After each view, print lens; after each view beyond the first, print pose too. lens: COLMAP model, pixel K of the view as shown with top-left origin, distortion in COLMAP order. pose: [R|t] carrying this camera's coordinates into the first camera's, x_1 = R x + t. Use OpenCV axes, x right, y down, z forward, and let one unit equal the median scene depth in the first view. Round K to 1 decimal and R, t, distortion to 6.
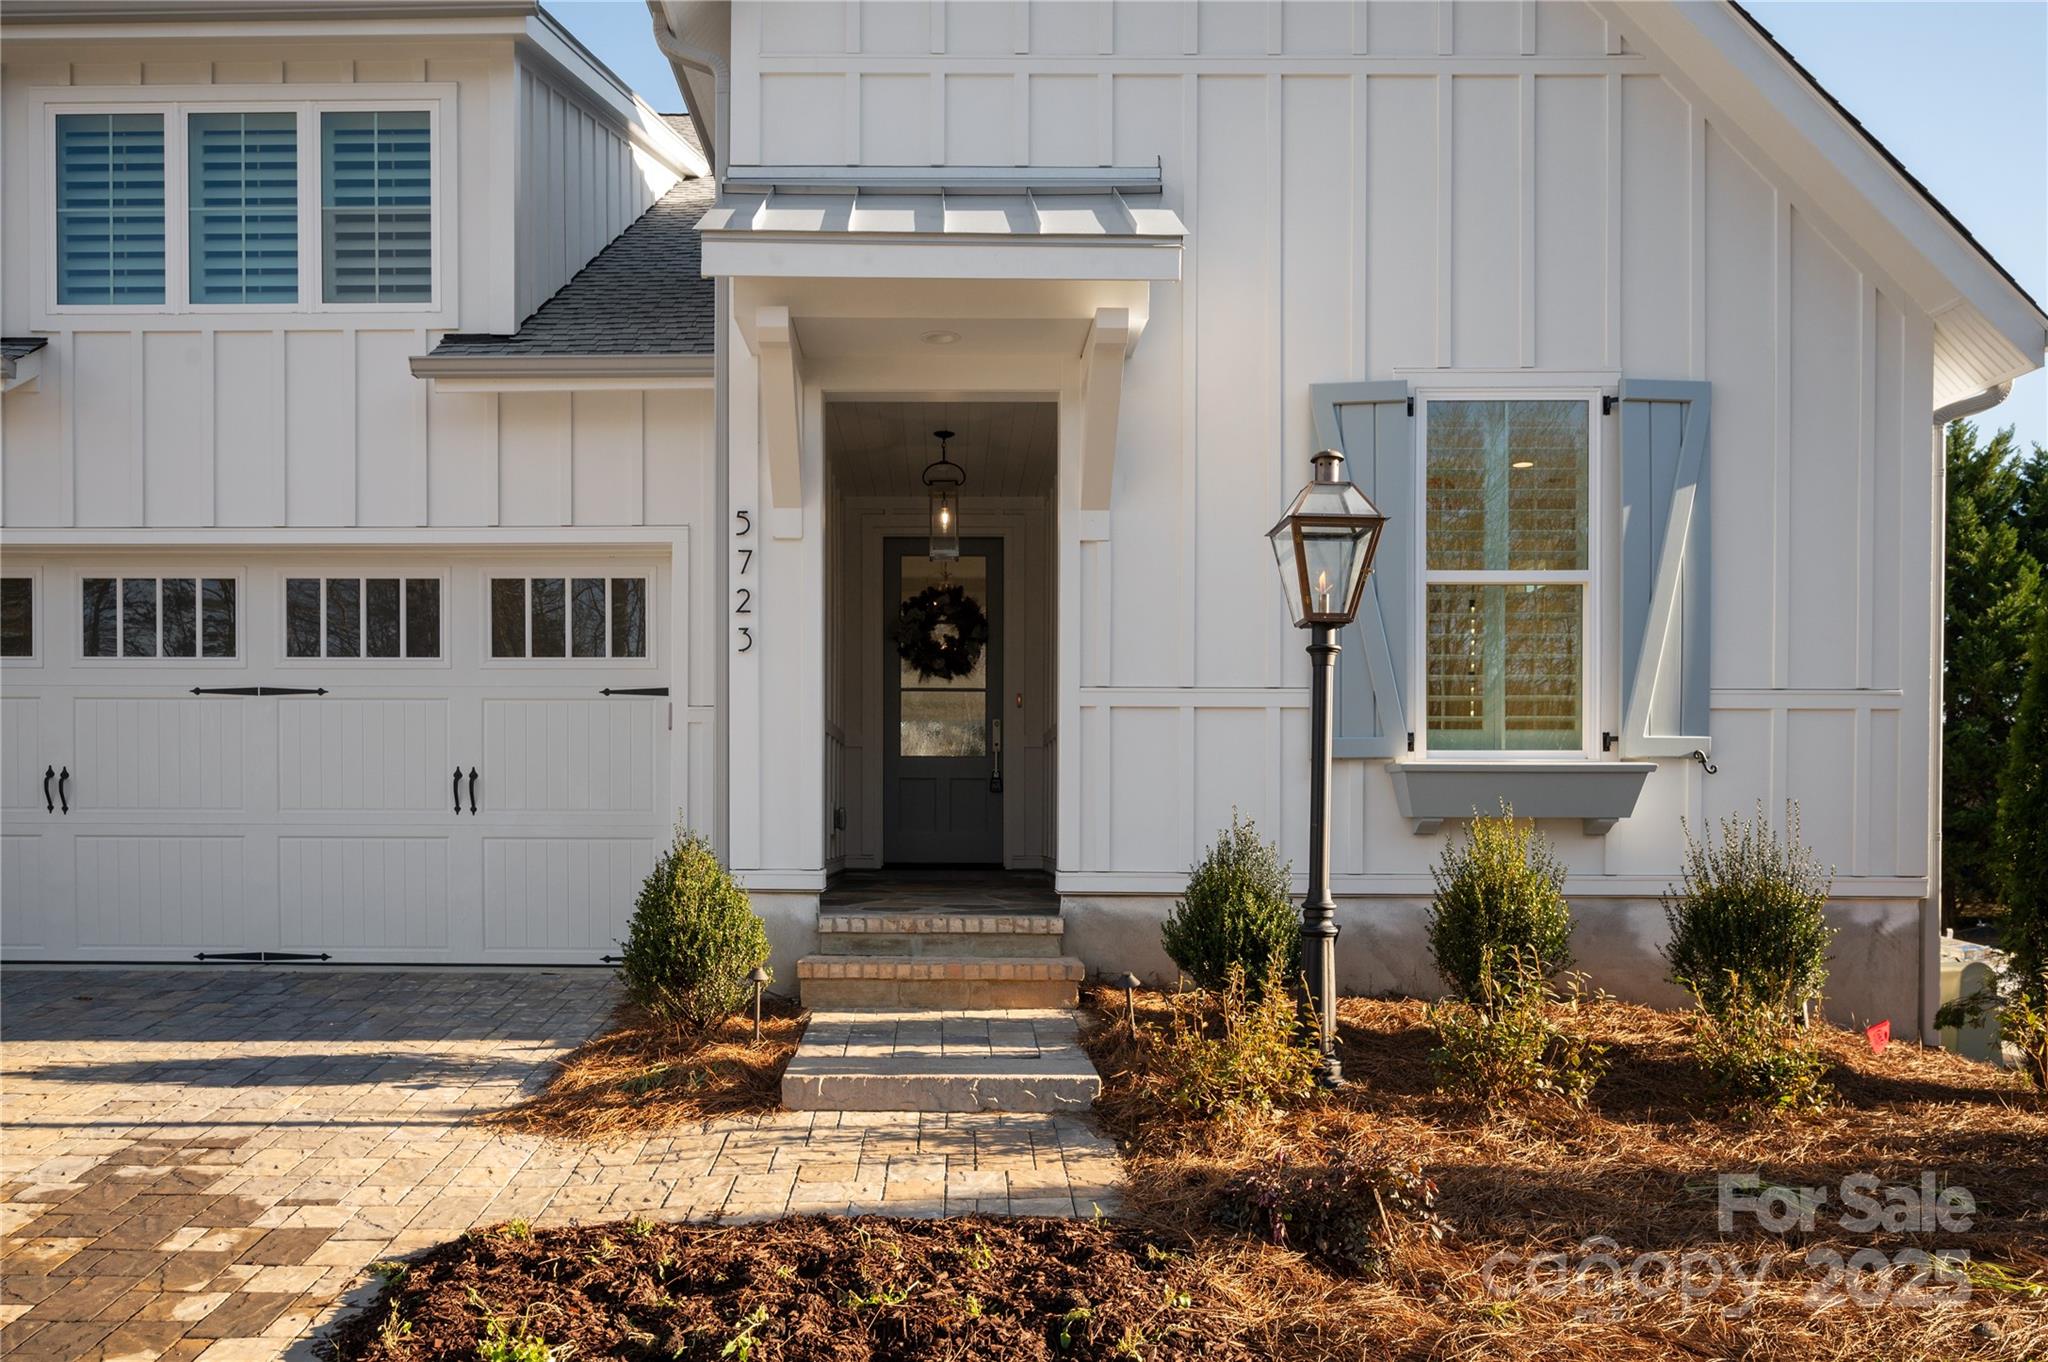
lens RADIAL K [[1414.8, 0, 1024.0], [0, 1414.8, 681.0], [0, 0, 1]] dist [-0.000546, -0.001427]
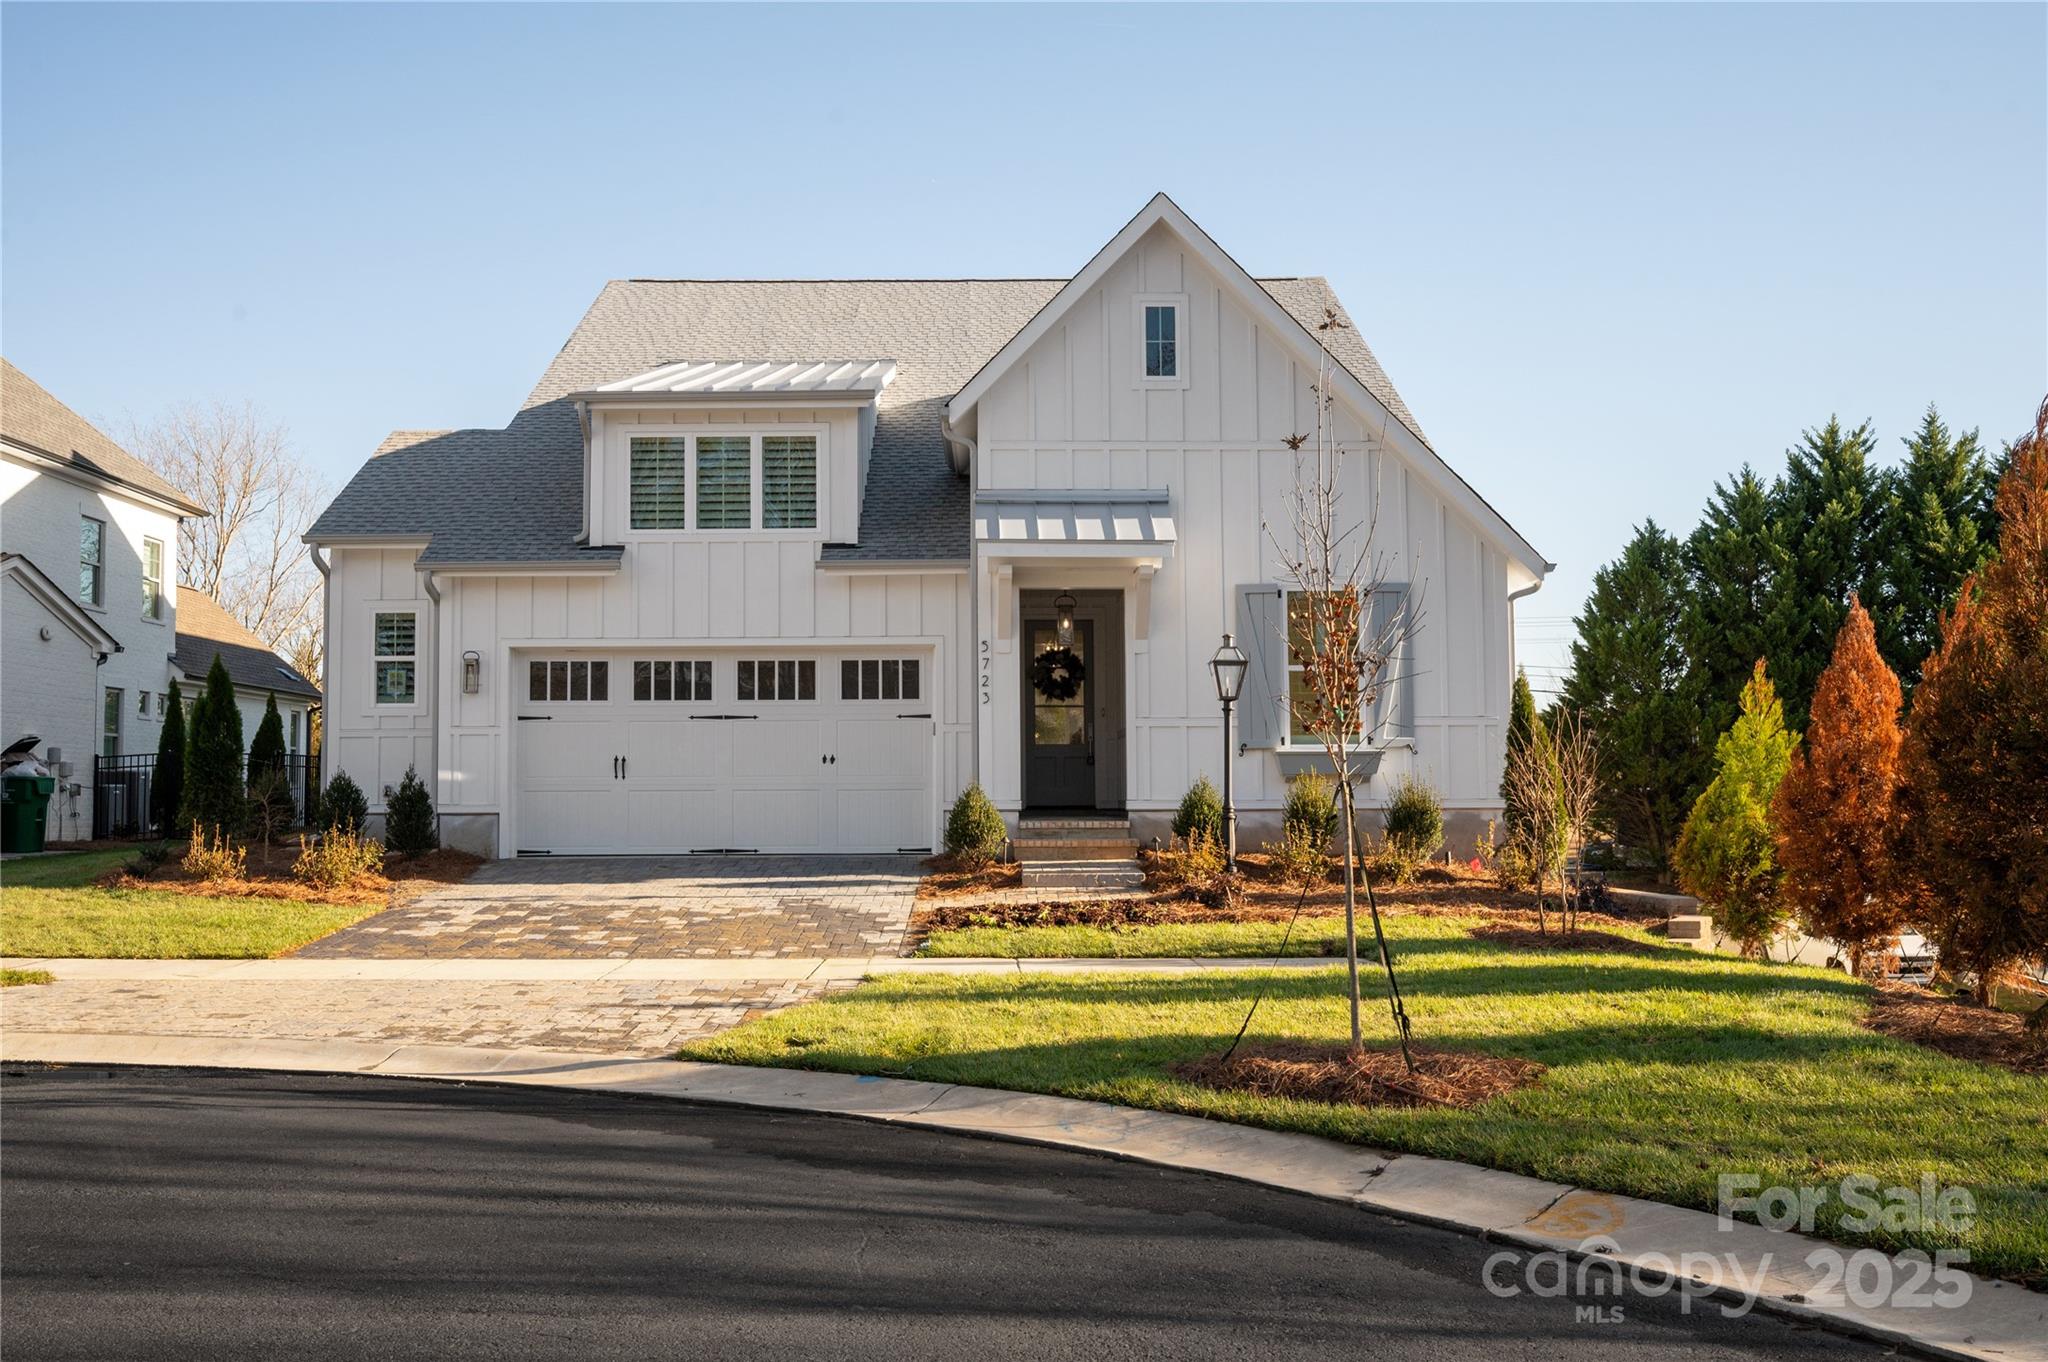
lens RADIAL K [[1531.0, 0, 1020.6], [0, 1531.0, 629.2], [0, 0, 1]] dist [0.053663, 0.000392]
pose [[0.999074, -0.013287, -0.040911, -0.041105], [0.012983, 0.999886, -0.007687, -0.118372], [0.041008, 0.007148, 0.999133, -1.419390]]
